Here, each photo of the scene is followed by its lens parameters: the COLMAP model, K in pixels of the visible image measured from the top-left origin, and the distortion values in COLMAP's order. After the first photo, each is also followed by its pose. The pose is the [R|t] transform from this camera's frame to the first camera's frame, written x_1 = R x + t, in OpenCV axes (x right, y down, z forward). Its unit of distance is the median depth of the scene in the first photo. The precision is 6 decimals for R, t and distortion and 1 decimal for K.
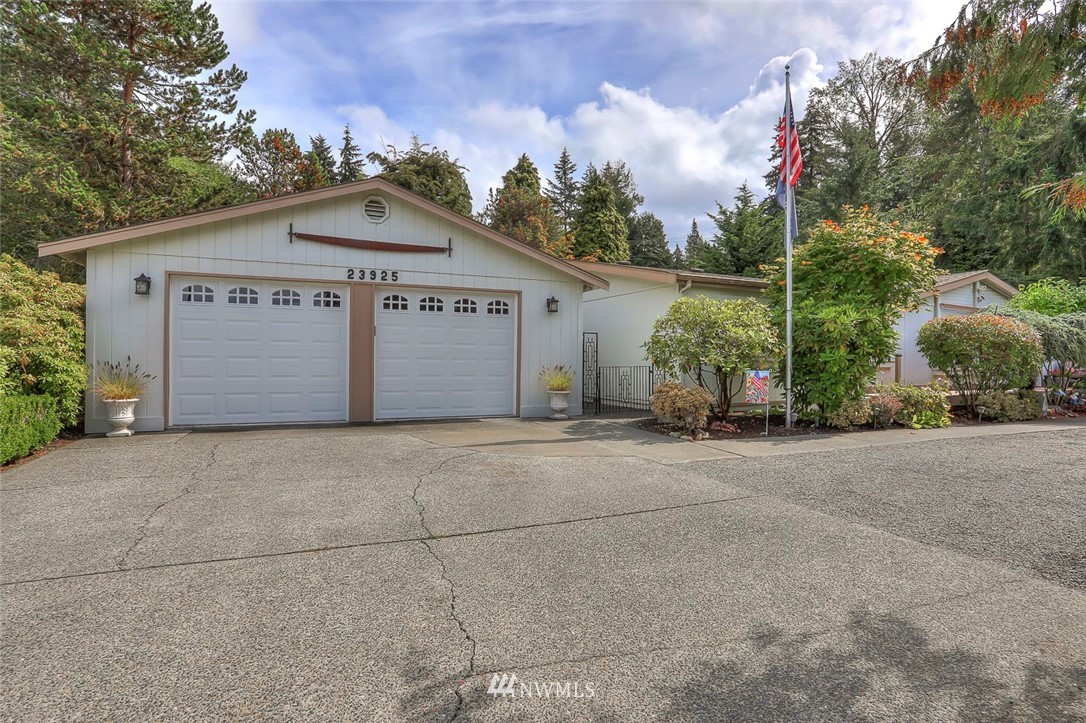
lens RADIAL K [[538.3, 0, 542.6], [0, 538.3, 349.2], [0, 0, 1]] dist [-0.052628, 0.016523]
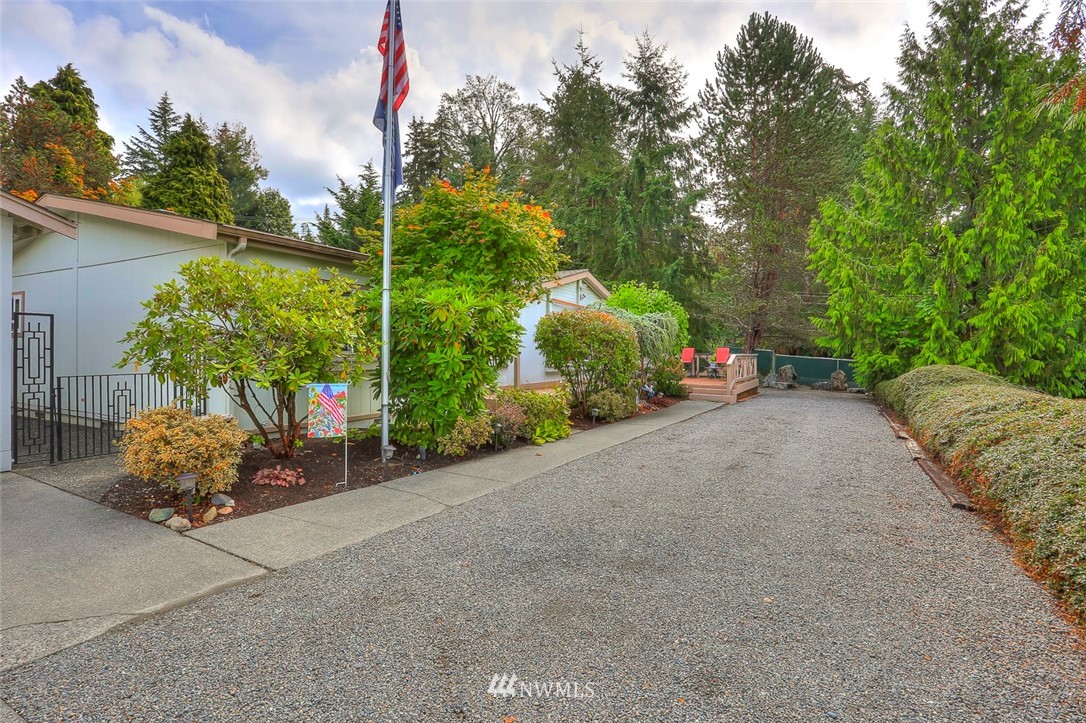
lens RADIAL K [[538.3, 0, 540.4], [0, 538.3, 354.2], [0, 0, 1]] dist [-0.052628, 0.016523]
pose [[0.793598, -0.006144, 0.608411, 0.164922], [-0.007853, 0.999762, 0.020339, -0.005022], [-0.608392, -0.020919, 0.793361, 0.274159]]
